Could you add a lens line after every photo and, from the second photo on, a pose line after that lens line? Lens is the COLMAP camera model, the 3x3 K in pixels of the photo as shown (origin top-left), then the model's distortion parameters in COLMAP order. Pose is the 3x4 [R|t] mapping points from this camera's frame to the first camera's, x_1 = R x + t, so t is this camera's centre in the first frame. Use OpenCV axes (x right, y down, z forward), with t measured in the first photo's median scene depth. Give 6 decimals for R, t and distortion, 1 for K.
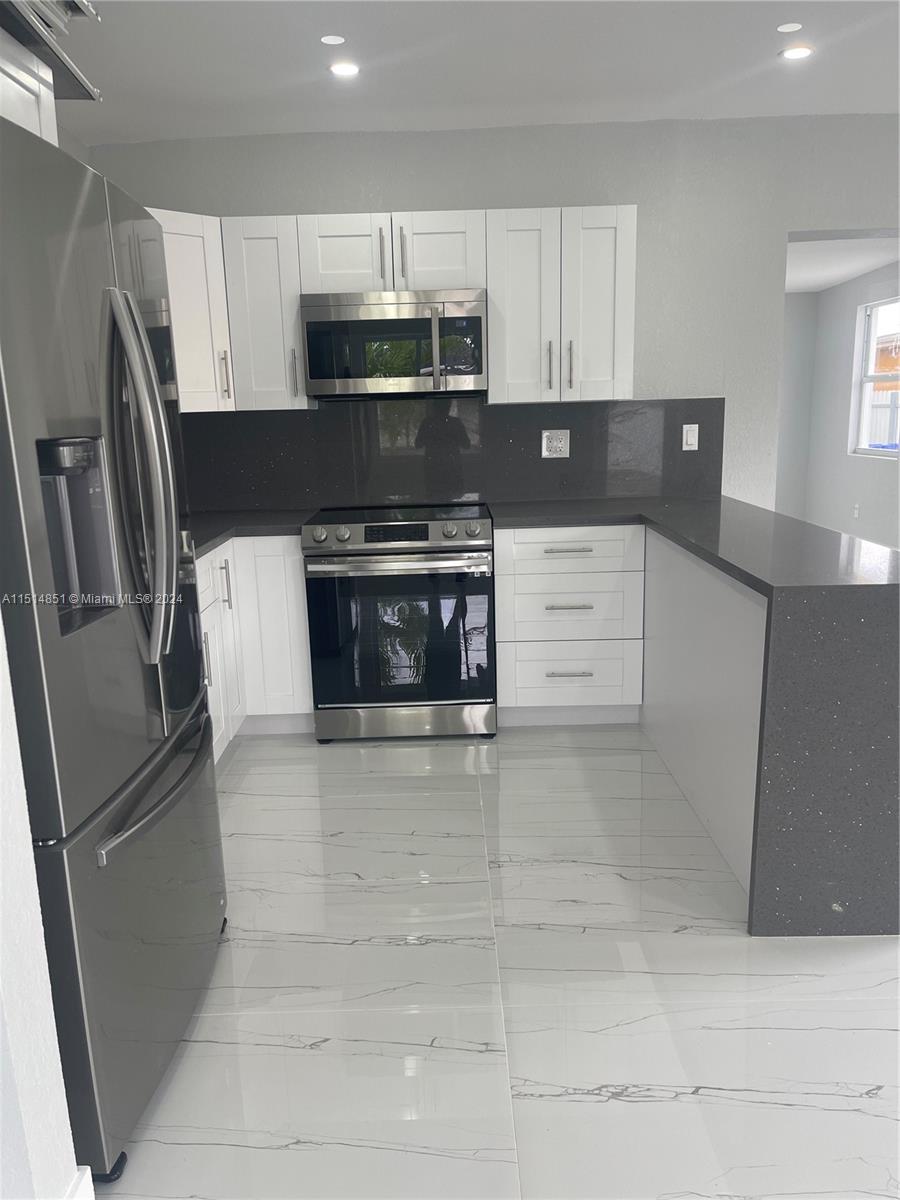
lens RADIAL K [[882.7, 0, 450.0], [0, 882.7, 600.0], [0, 0, 1]] dist [0.060758, -0.068323]
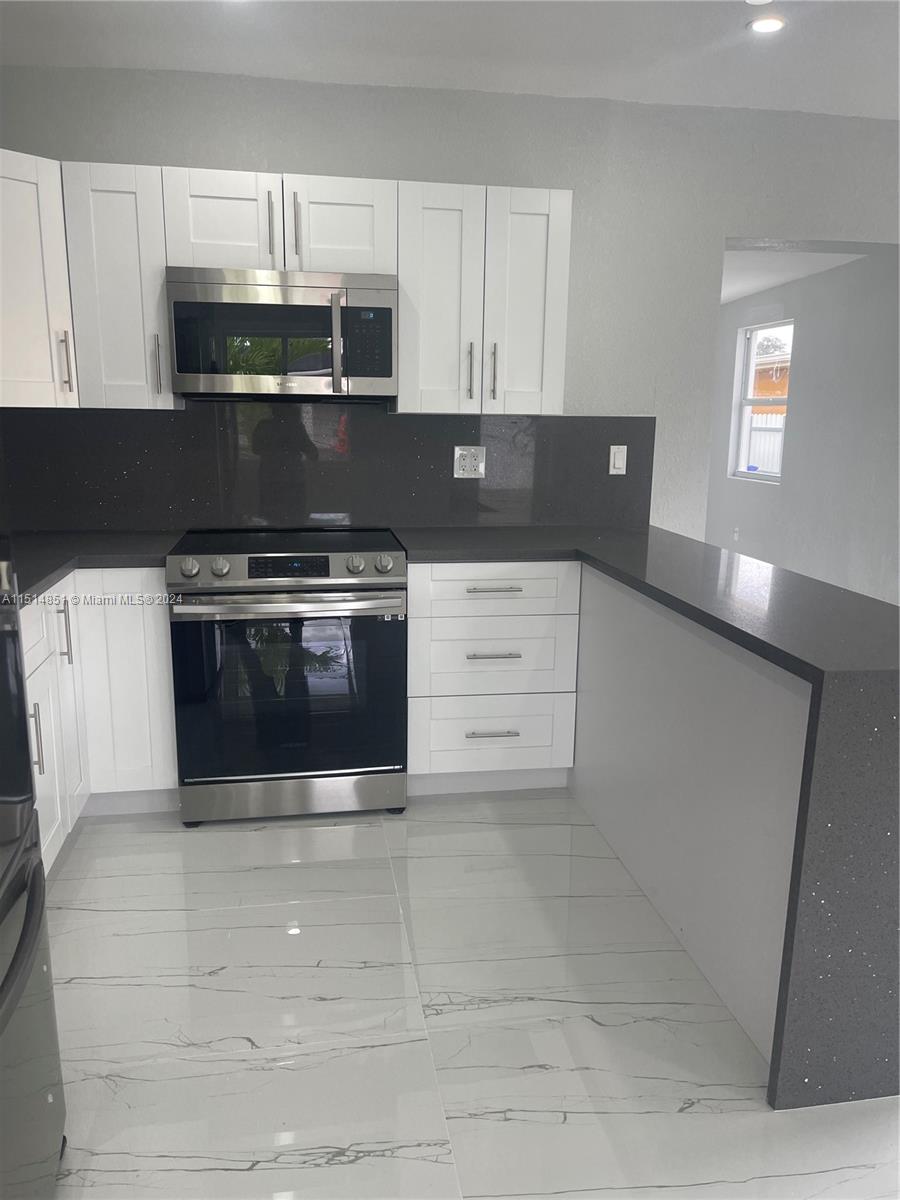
lens RADIAL K [[882.7, 0, 450.0], [0, 882.7, 600.0], [0, 0, 1]] dist [0.060758, -0.068323]
pose [[0.986278, 0.006679, 0.164958, -0.046555], [-0.005635, 0.999961, -0.006797, -0.039343], [-0.164997, 0.005774, 0.986277, 0.167612]]
